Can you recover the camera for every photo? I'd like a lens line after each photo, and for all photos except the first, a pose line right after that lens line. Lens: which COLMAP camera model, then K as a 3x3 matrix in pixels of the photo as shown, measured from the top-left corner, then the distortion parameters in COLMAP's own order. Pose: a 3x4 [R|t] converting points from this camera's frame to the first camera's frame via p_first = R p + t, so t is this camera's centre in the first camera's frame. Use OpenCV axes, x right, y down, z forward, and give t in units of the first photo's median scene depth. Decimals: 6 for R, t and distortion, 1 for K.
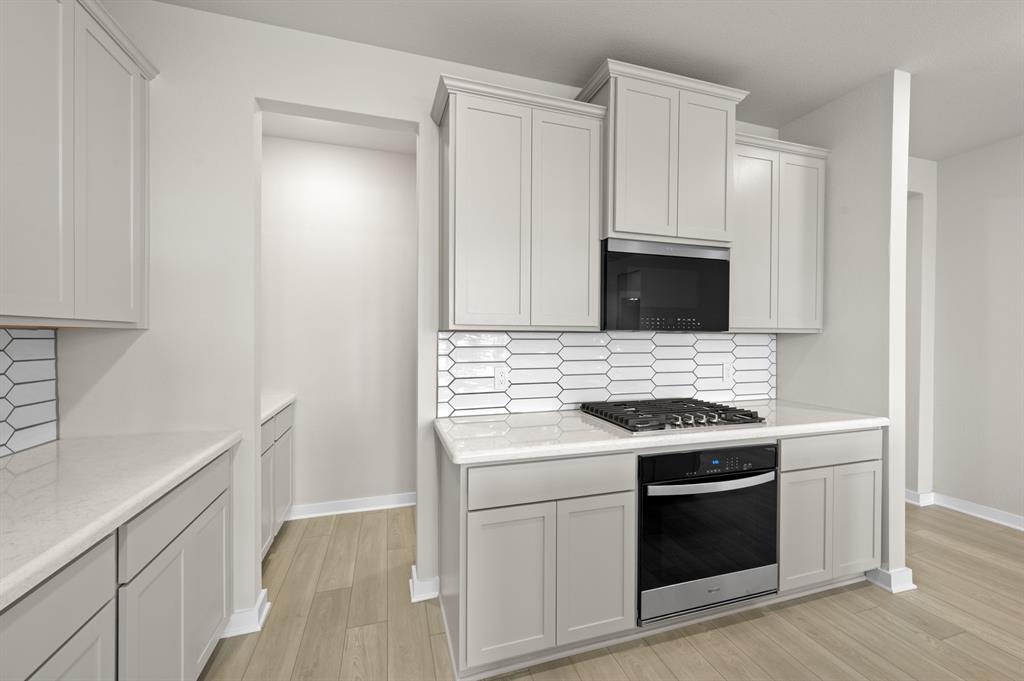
lens RADIAL K [[401.7, 0, 513.1], [0, 401.7, 338.6], [0, 0, 1]] dist [-0.000405, -0.000041]
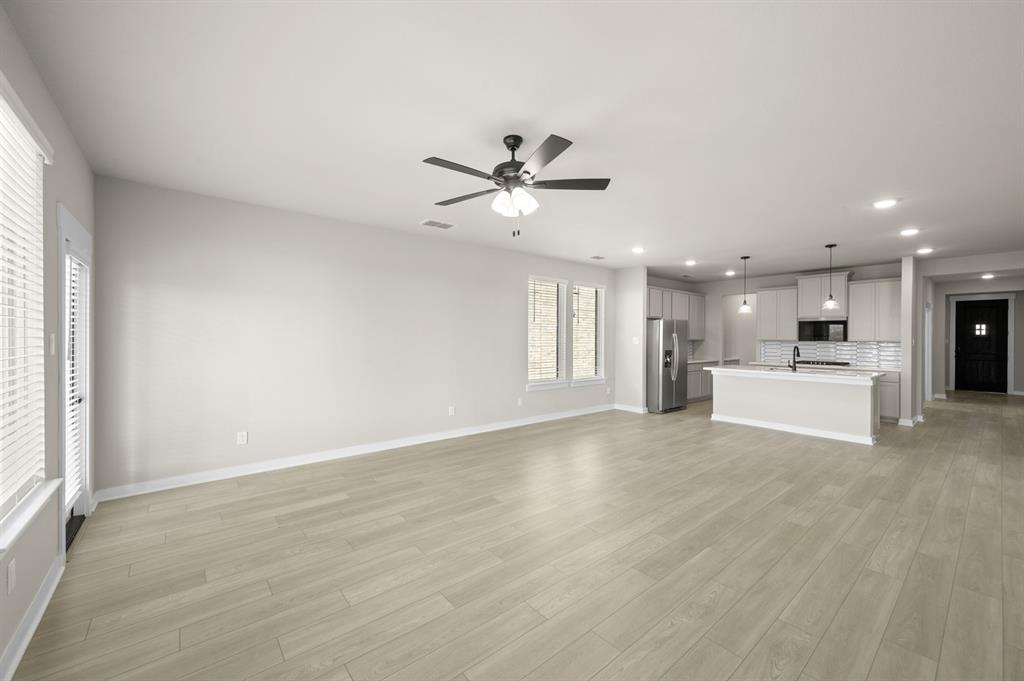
lens RADIAL K [[401.7, 0, 513.1], [0, 401.7, 338.6], [0, 0, 1]] dist [-0.000405, -0.000041]
pose [[0.377976, 0.000754, -0.925815, 2.712062], [-0.009418, 0.999951, -0.003031, -0.003263], [0.925768, 0.009865, 0.377964, -2.987515]]
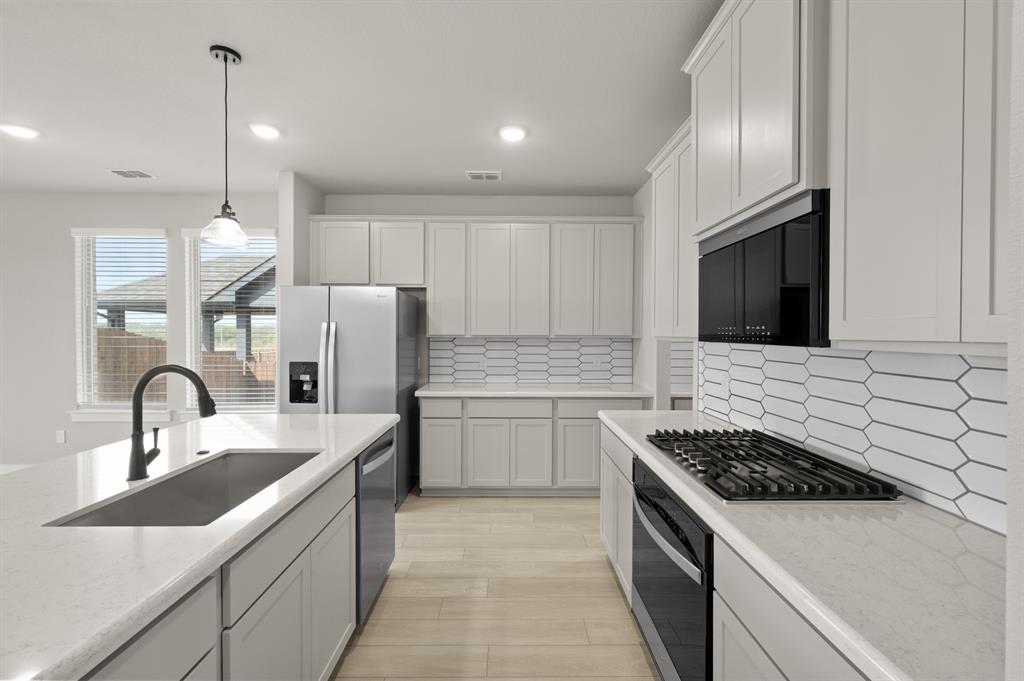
lens RADIAL K [[440.3, 0, 512.6], [0, 440.3, 335.4], [0, 0, 1]] dist [0.010788, -0.000033]
pose [[-0.294181, 0.000965, -0.955749, 1.265337], [-0.009622, 0.999946, 0.003971, -0.033602], [0.955701, 0.010364, -0.294155, 0.835271]]
